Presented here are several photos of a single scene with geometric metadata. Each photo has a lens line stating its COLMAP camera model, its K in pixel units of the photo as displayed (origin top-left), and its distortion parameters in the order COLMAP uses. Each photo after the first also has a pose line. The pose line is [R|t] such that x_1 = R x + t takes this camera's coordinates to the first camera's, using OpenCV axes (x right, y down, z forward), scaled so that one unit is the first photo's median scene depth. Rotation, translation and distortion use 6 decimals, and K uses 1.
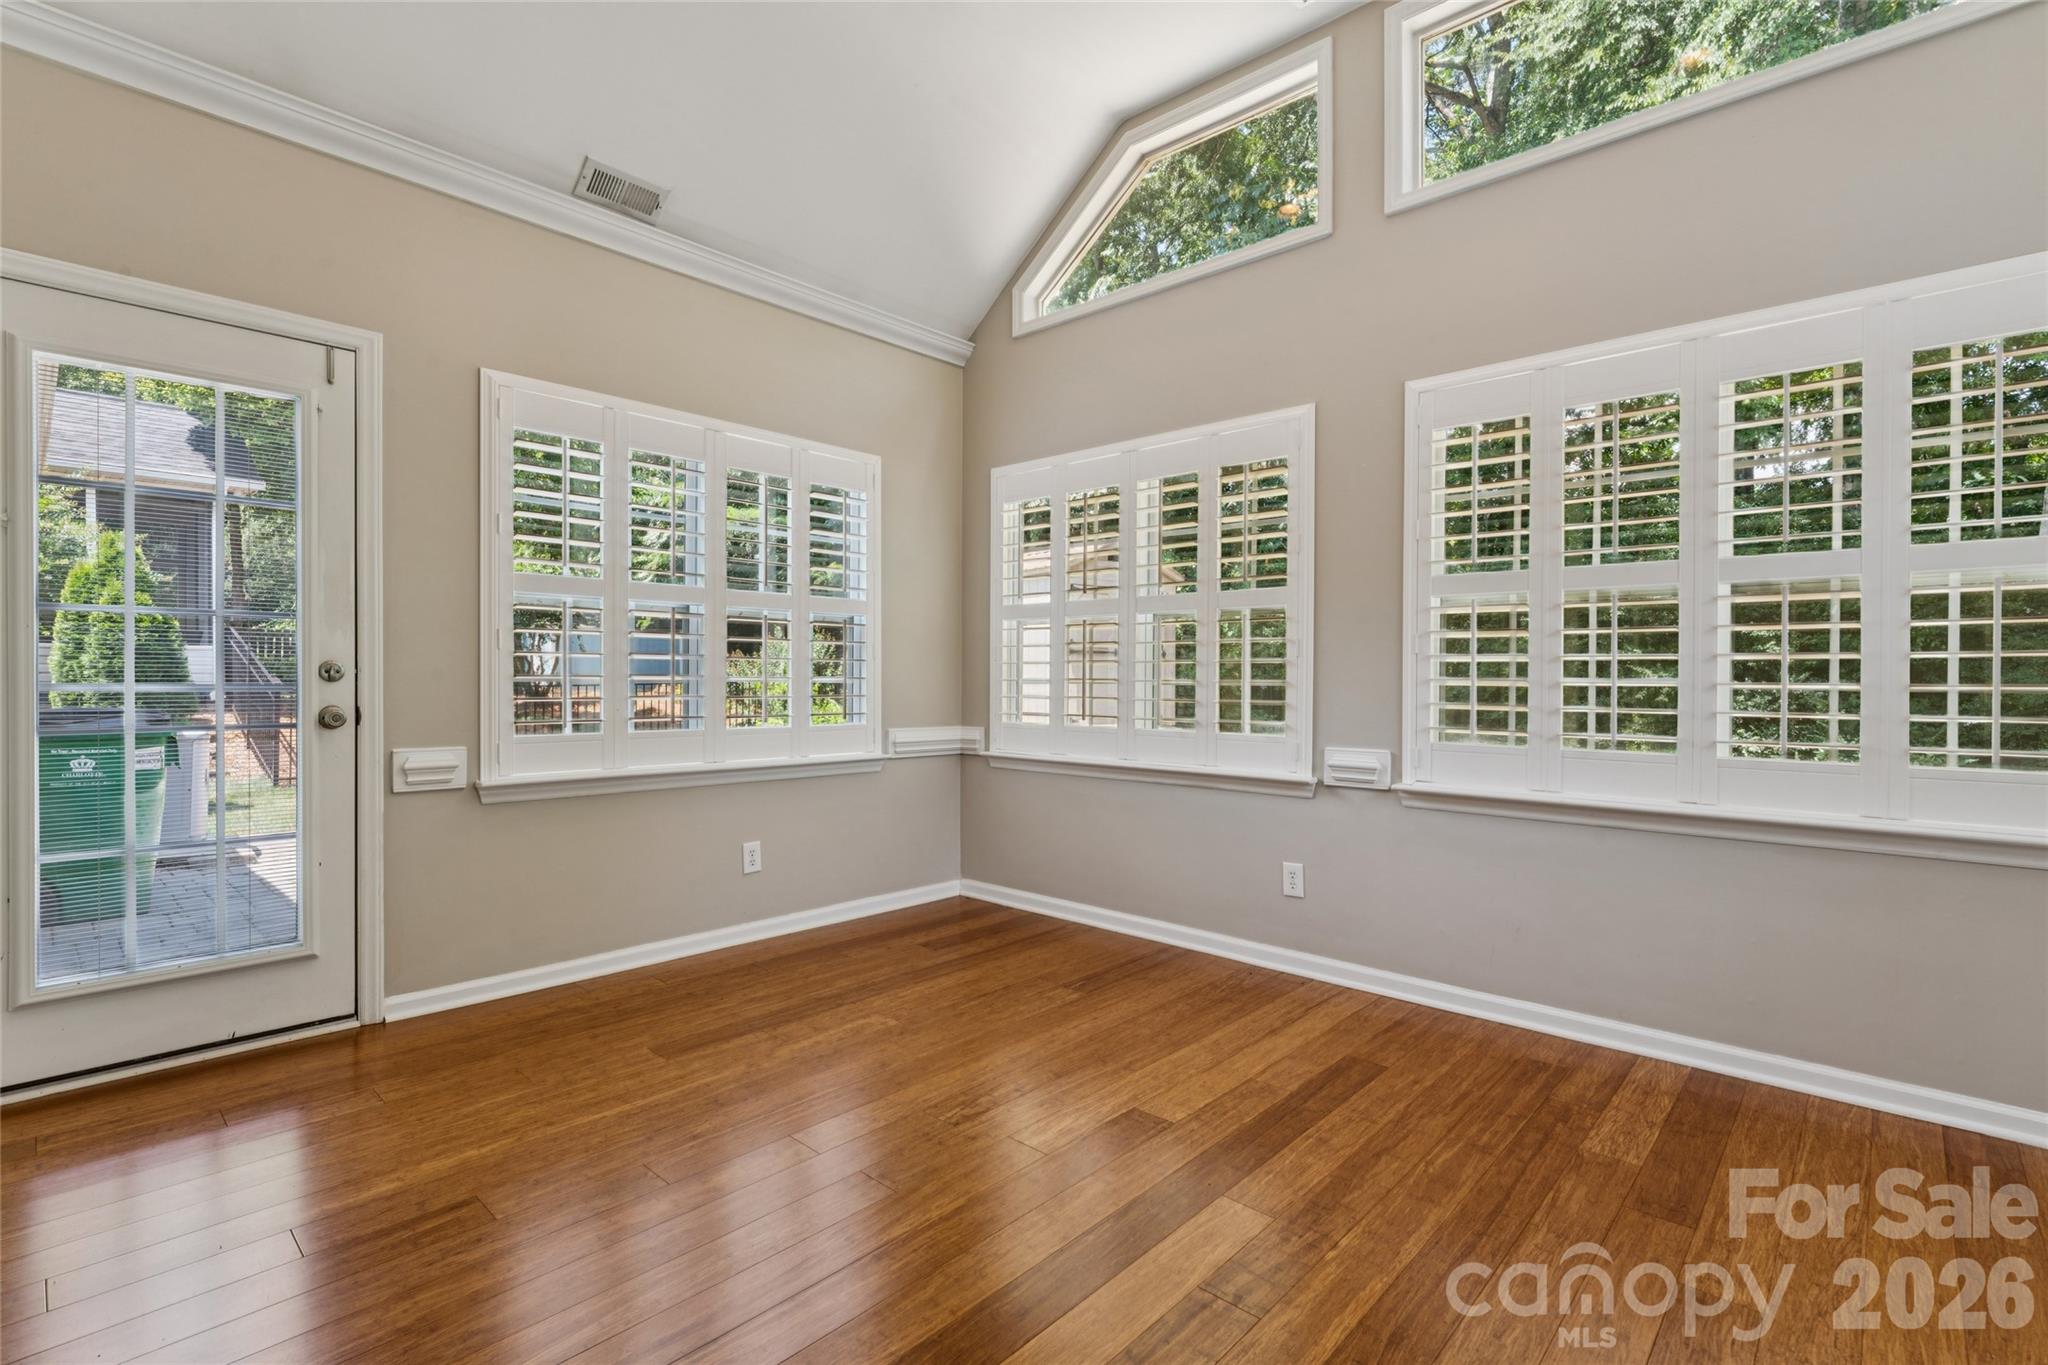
lens RADIAL K [[950.6, 0, 1021.0], [0, 950.6, 685.1], [0, 0, 1]] dist [0.000581, -0.000745]
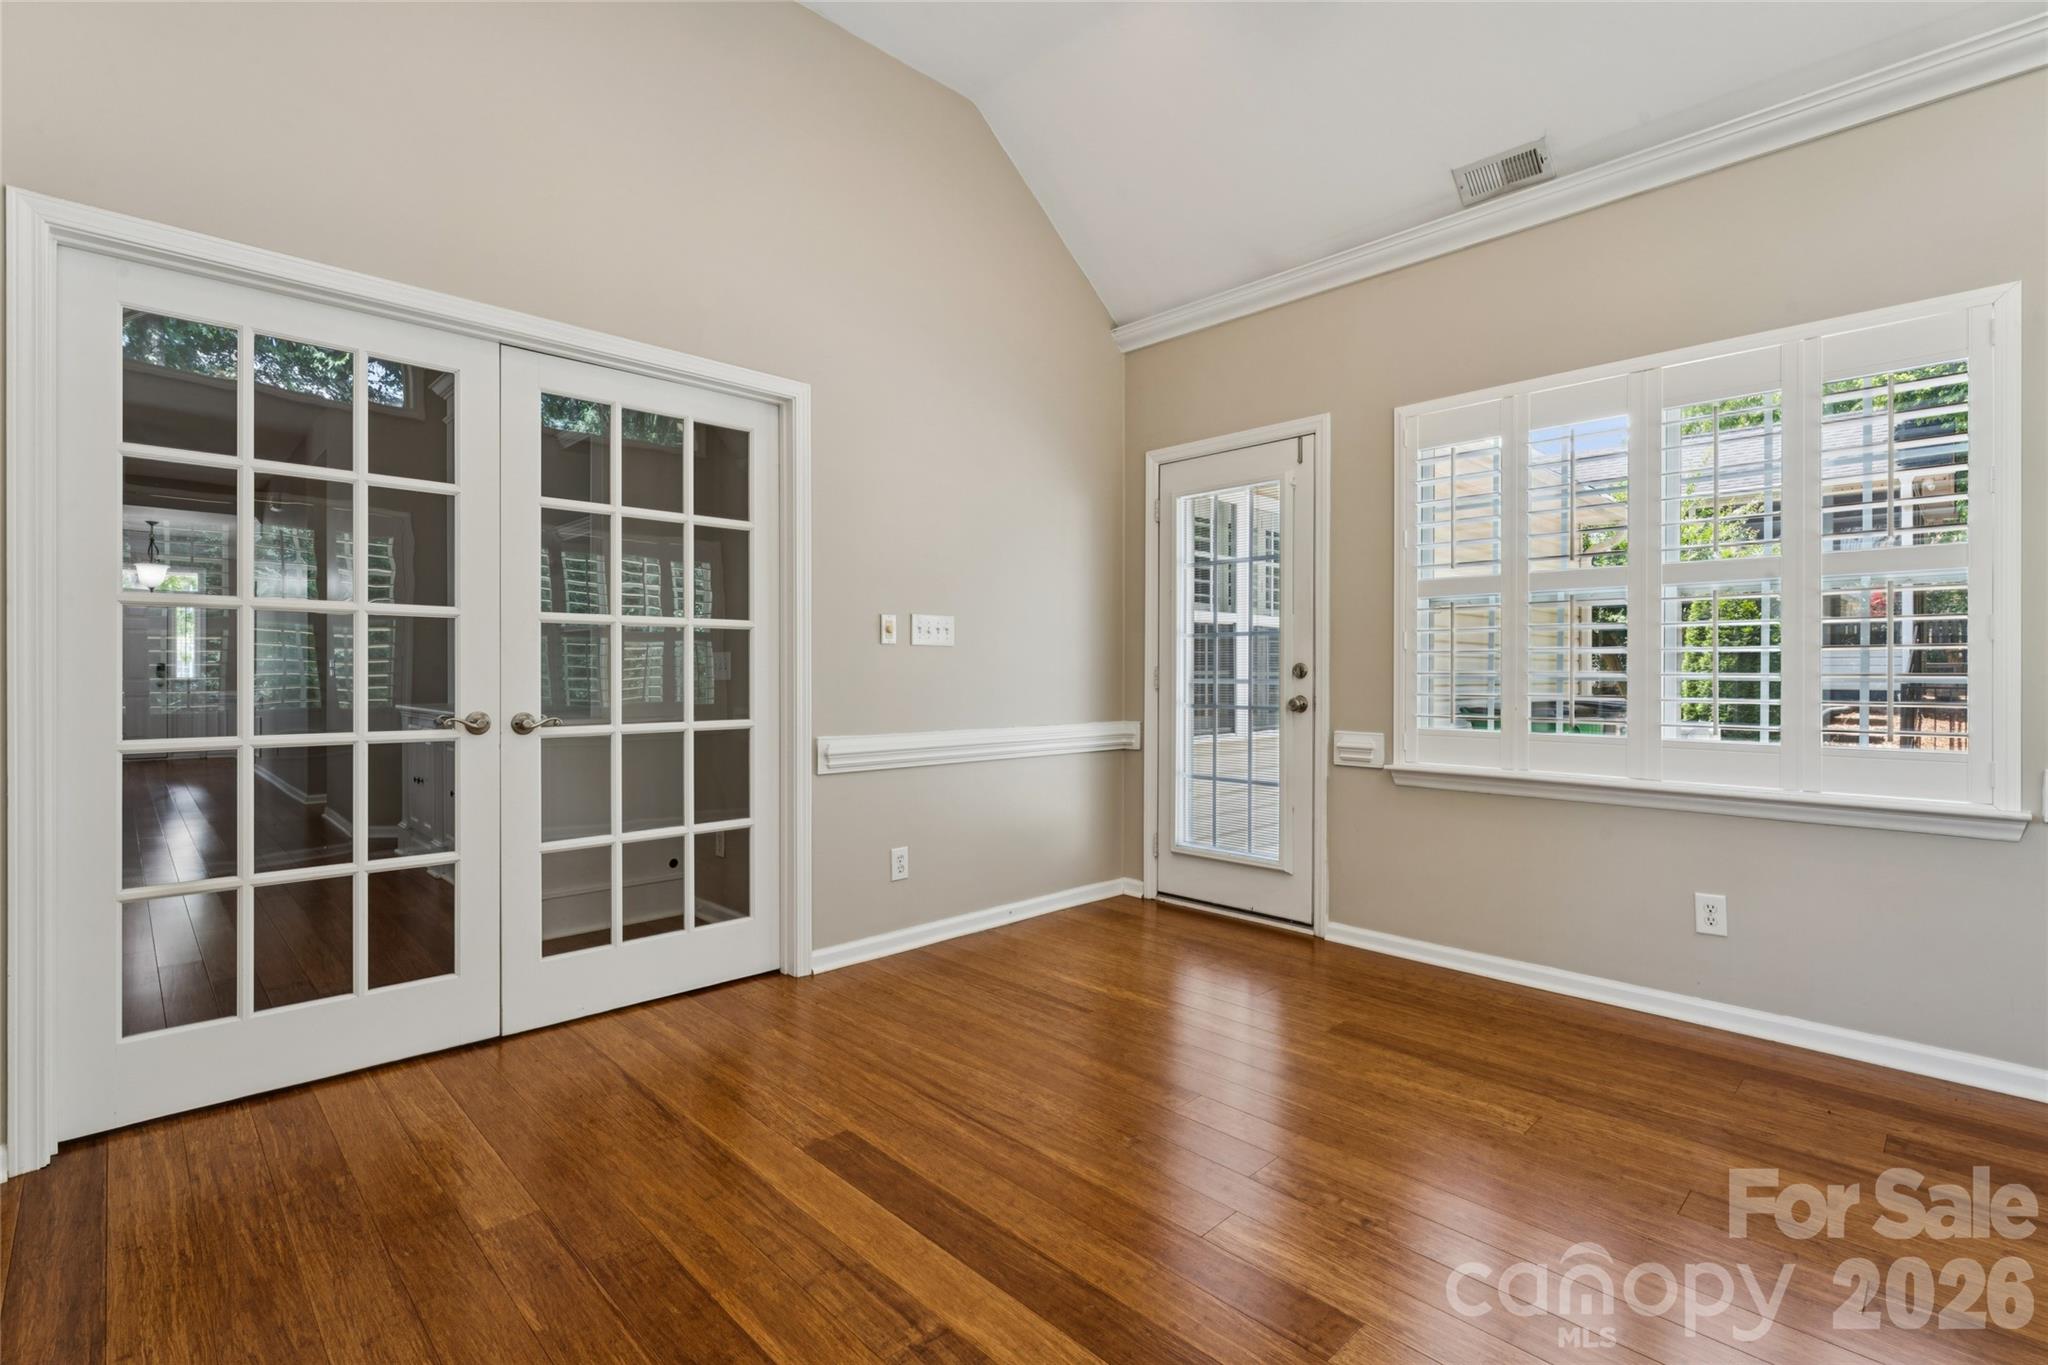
lens RADIAL K [[950.6, 0, 1031.3], [0, 950.6, 673.9], [0, 0, 1]] dist [0.000581, -0.000745]
pose [[-0.050336, -0.003427, -0.998726, 0.579676], [-0.010788, 0.999938, -0.002888, -0.001142], [0.998674, 0.010629, -0.050370, 0.584346]]
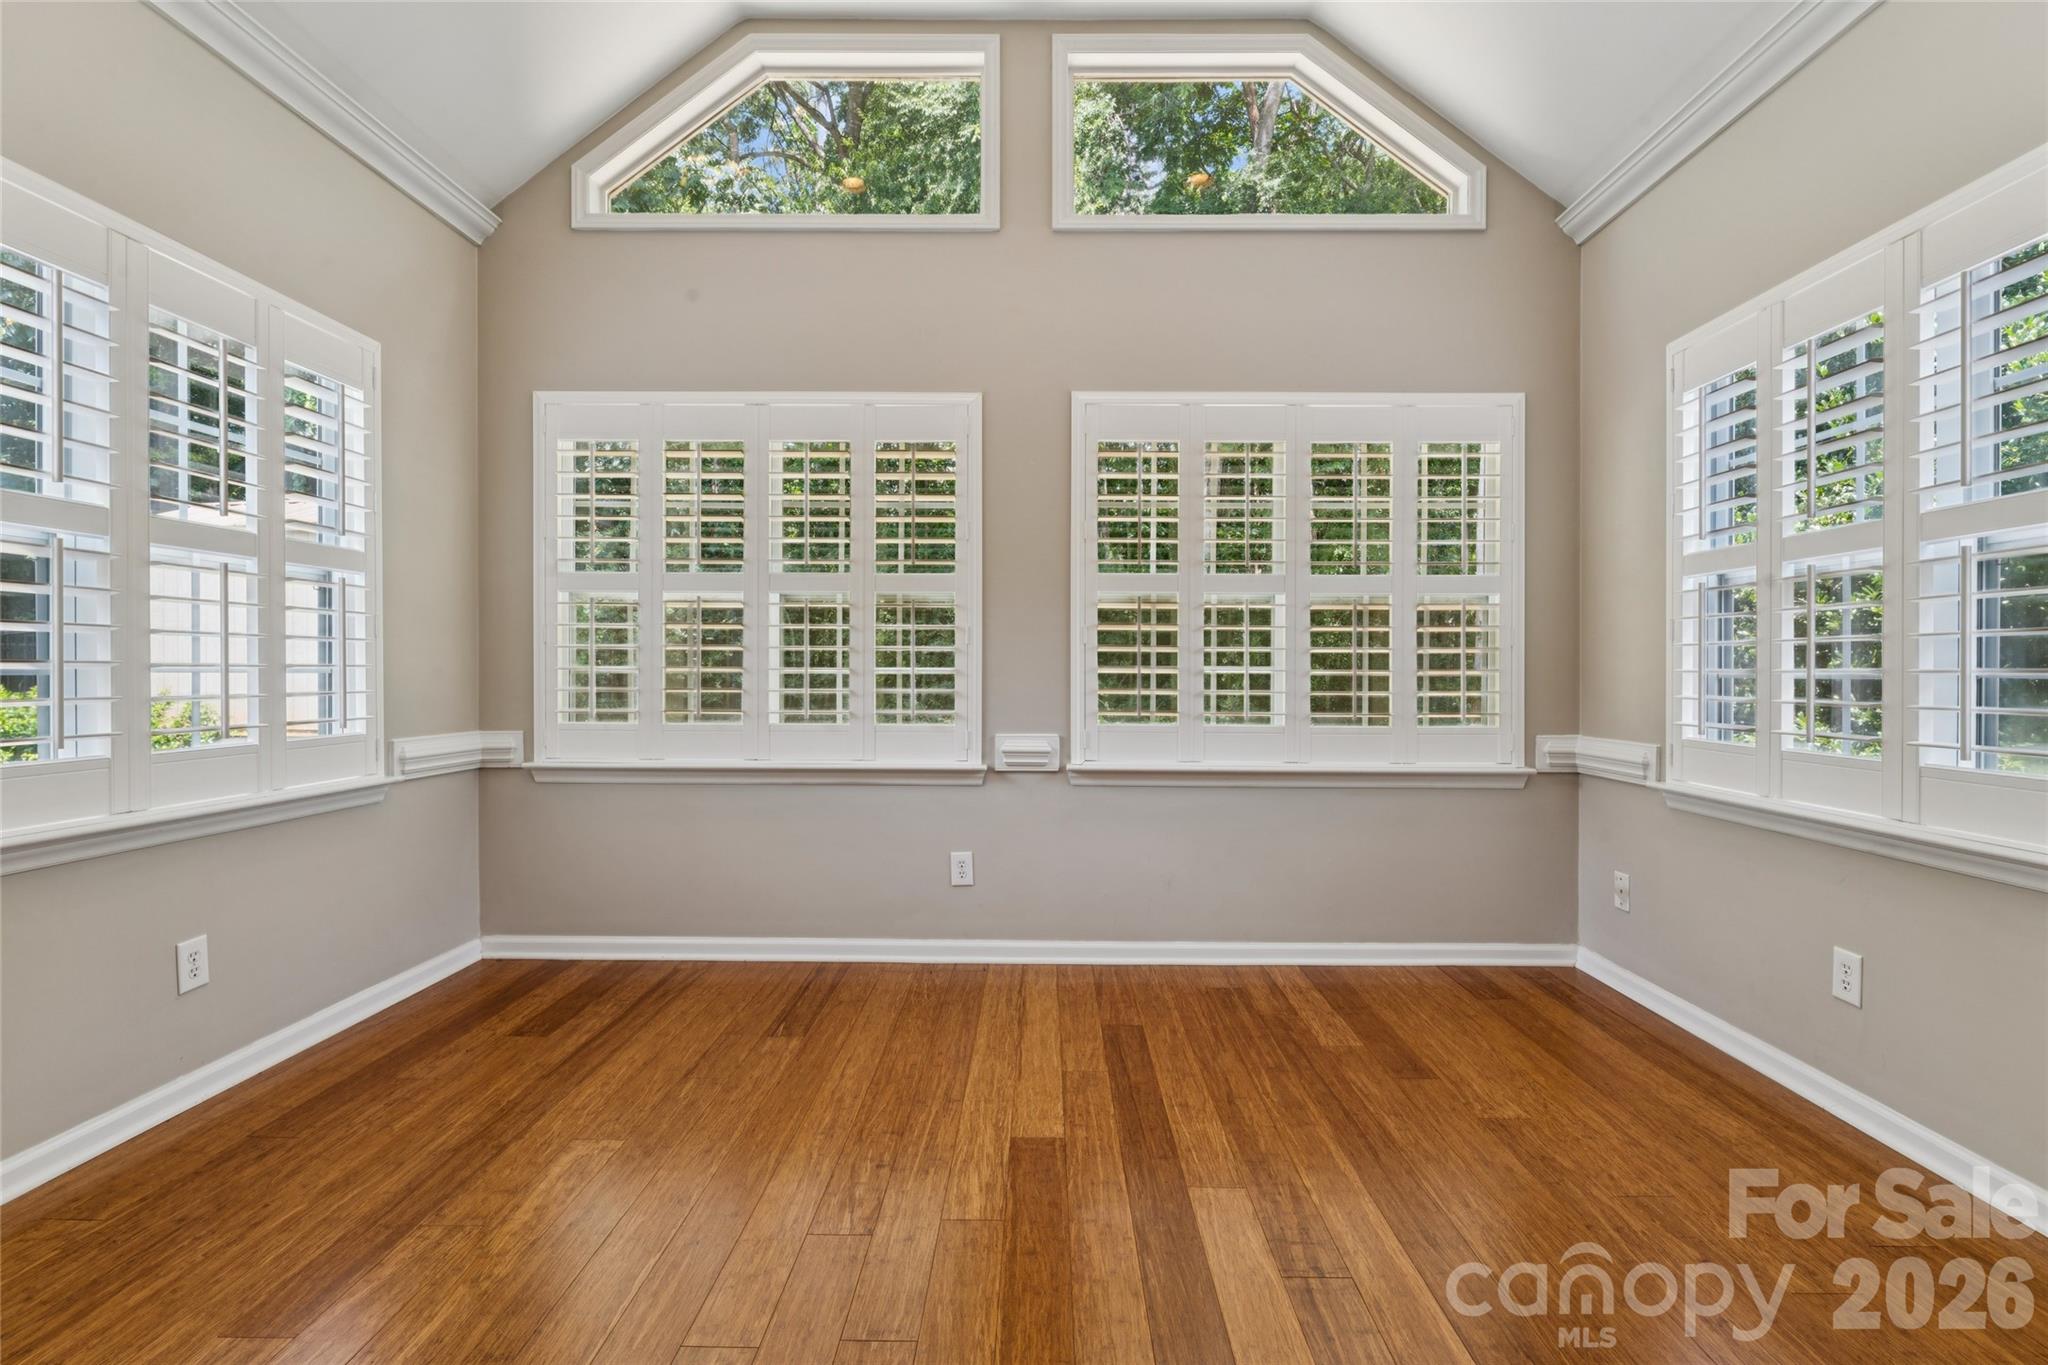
lens RADIAL K [[950.6, 0, 1035.2], [0, 950.6, 677.5], [0, 0, 1]] dist [0.000581, -0.000745]
pose [[0.734953, -0.007195, 0.678079, -0.348910], [0.004877, 0.999974, 0.005324, -0.000294], [-0.678100, -0.000606, 0.734969, 0.230760]]
